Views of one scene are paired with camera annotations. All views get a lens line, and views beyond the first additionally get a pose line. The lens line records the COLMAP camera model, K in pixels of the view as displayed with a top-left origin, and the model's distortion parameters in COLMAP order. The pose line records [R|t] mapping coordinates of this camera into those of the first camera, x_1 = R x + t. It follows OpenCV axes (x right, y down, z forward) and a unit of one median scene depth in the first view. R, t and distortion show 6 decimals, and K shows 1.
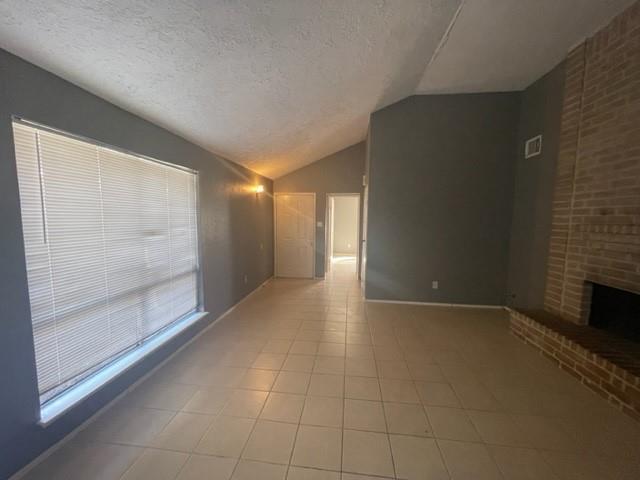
lens RADIAL K [[260.6, 0, 317.7], [0, 260.6, 241.5], [0, 0, 1]] dist [-0.001024, 0.000102]
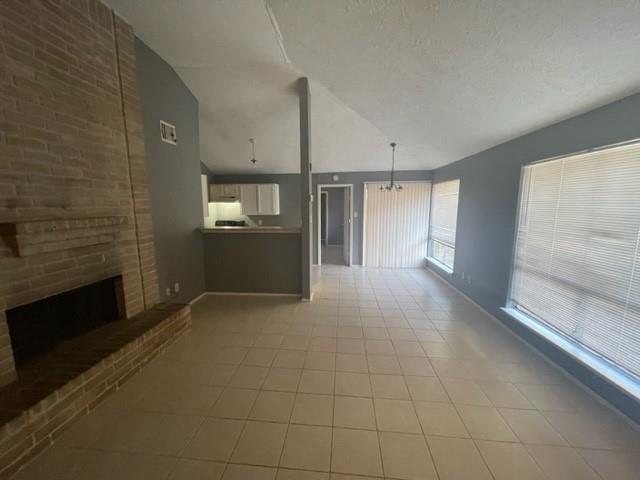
lens RADIAL K [[260.6, 0, 317.5], [0, 260.6, 243.4], [0, 0, 1]] dist [-0.001024, 0.000102]
pose [[-0.999747, -0.005048, -0.021936, 0.330602], [-0.010162, 0.970784, 0.239740, -0.205182], [0.020084, 0.239903, -0.970589, 1.894499]]
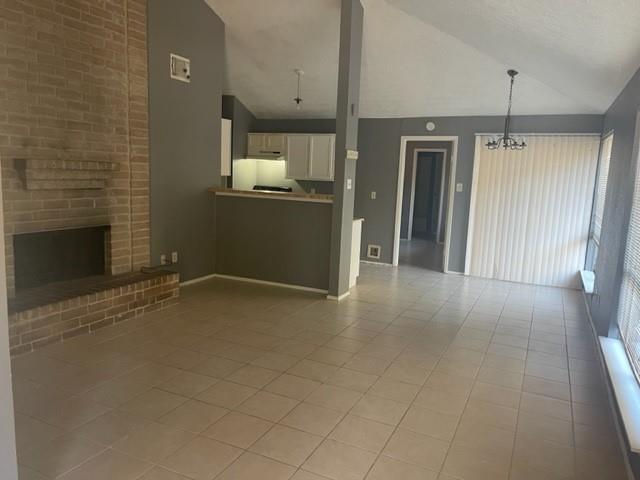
lens RADIAL K [[485.0, 0, 320.5], [0, 485.0, 243.8], [0, 0, 1]] dist [0.032616, -0.045242]
pose [[-0.947435, -0.099492, 0.304086, -0.261398], [-0.025526, 0.970898, 0.238129, -0.211799], [-0.318928, 0.217850, -0.922402, 2.379489]]
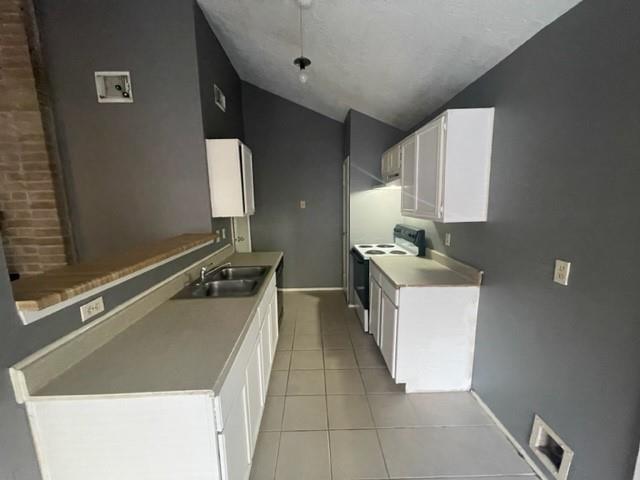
lens RADIAL K [[260.6, 0, 318.7], [0, 260.6, 240.0], [0, 0, 1]] dist [-0.001024, 0.000102]
pose [[-0.147745, -0.173817, 0.973632, -0.018016], [0.108807, 0.975604, 0.190680, 0.007770], [-0.983022, 0.134110, -0.125228, -0.283972]]
